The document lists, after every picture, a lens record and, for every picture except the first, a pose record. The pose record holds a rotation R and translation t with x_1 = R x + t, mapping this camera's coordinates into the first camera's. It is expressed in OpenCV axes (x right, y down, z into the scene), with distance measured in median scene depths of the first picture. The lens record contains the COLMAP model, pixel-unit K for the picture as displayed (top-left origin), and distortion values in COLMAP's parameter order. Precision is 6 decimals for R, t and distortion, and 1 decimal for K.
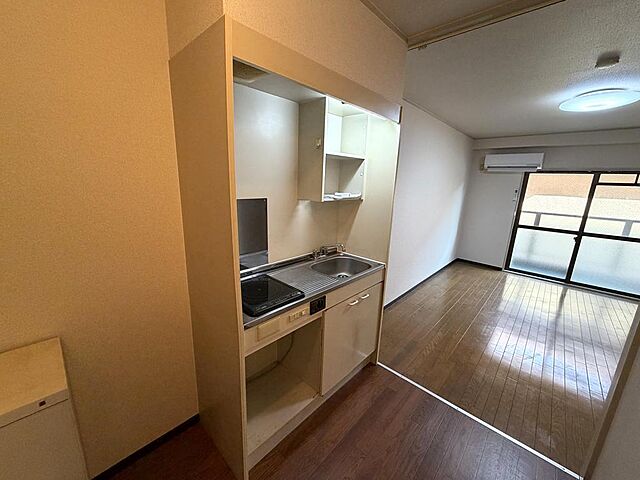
lens RADIAL K [[256.8, 0, 322.2], [0, 256.8, 238.6], [0, 0, 1]] dist [0.000866, -0.000330]
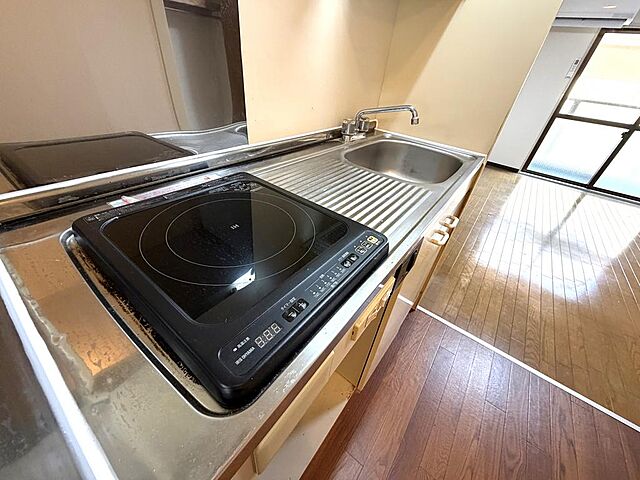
lens RADIAL K [[256.8, 0, 325.7], [0, 256.8, 243.0], [0, 0, 1]] dist [0.000866, -0.000330]
pose [[0.992248, -0.014973, 0.123368, -0.130560], [-0.034800, 0.919519, 0.391503, 0.071650], [-0.119301, -0.392761, 0.911869, 0.524220]]
